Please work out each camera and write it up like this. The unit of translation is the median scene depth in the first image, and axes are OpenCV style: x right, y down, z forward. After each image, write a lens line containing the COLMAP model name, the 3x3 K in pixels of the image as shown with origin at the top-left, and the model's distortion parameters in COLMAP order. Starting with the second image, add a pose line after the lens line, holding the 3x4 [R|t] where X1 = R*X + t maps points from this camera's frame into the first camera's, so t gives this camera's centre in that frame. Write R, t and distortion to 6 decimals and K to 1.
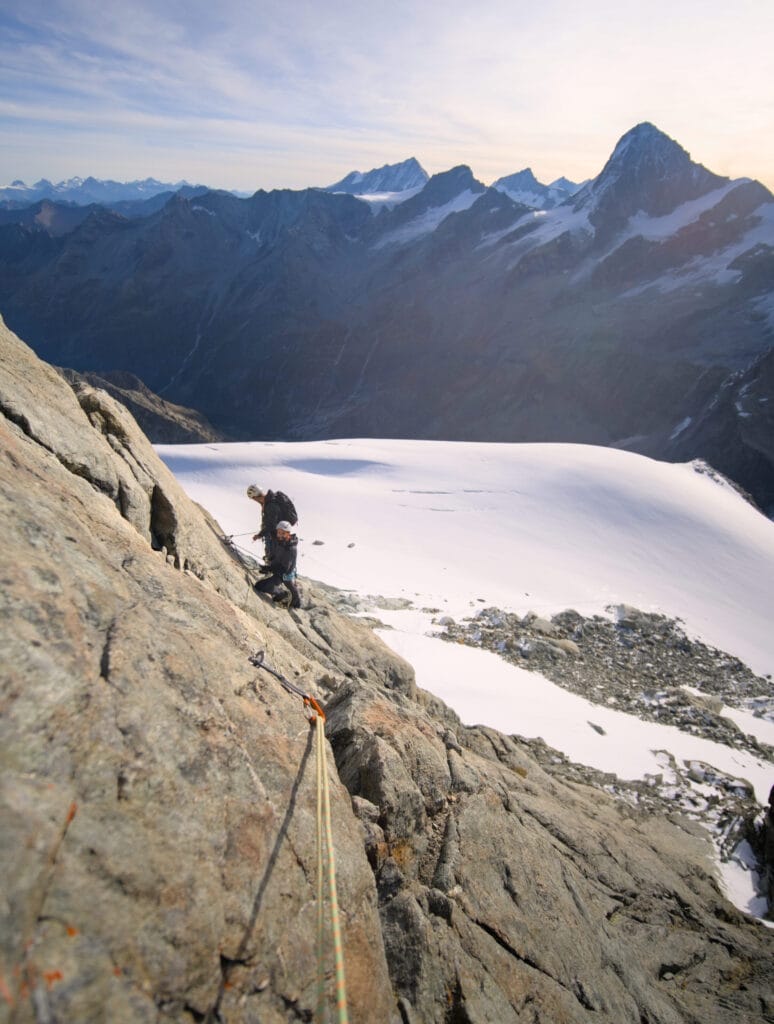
lens RADIAL K [[526.8, 0, 383.9], [0, 526.8, 516.2], [0, 0, 1]] dist [-0.019676, 0.003535]
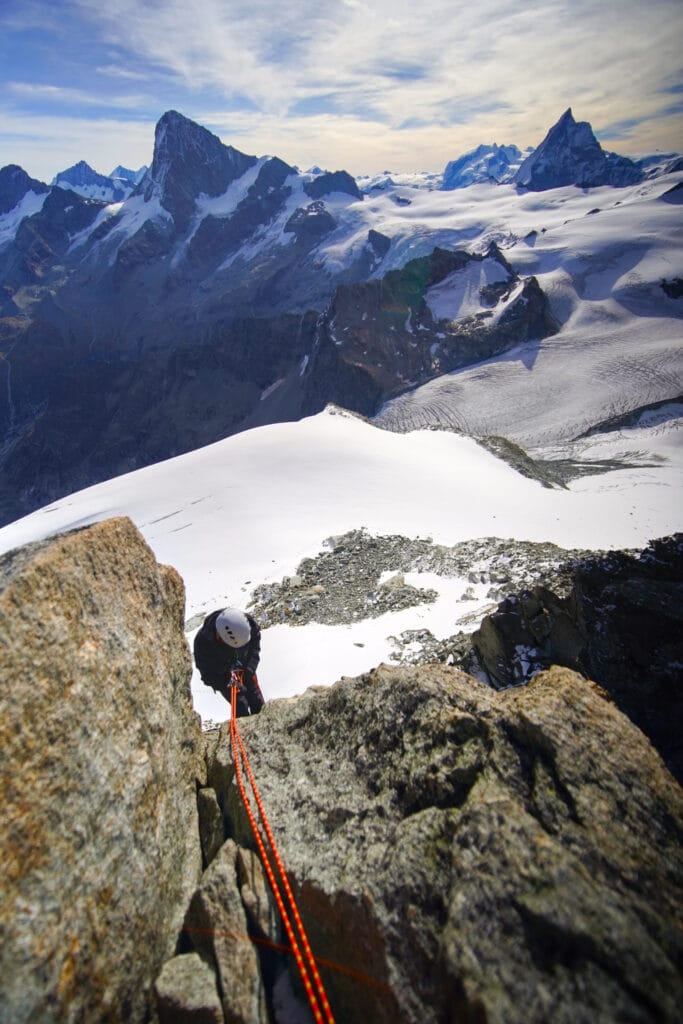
lens RADIAL K [[438.8, 0, 344.8], [0, 438.8, 514.6], [0, 0, 1]] dist [-0.007601, 0.001990]
pose [[0.785308, -0.434138, 0.441379, -0.050717], [0.386064, 0.900736, 0.199070, -0.145087], [-0.483990, 0.014069, 0.874960, -0.148043]]
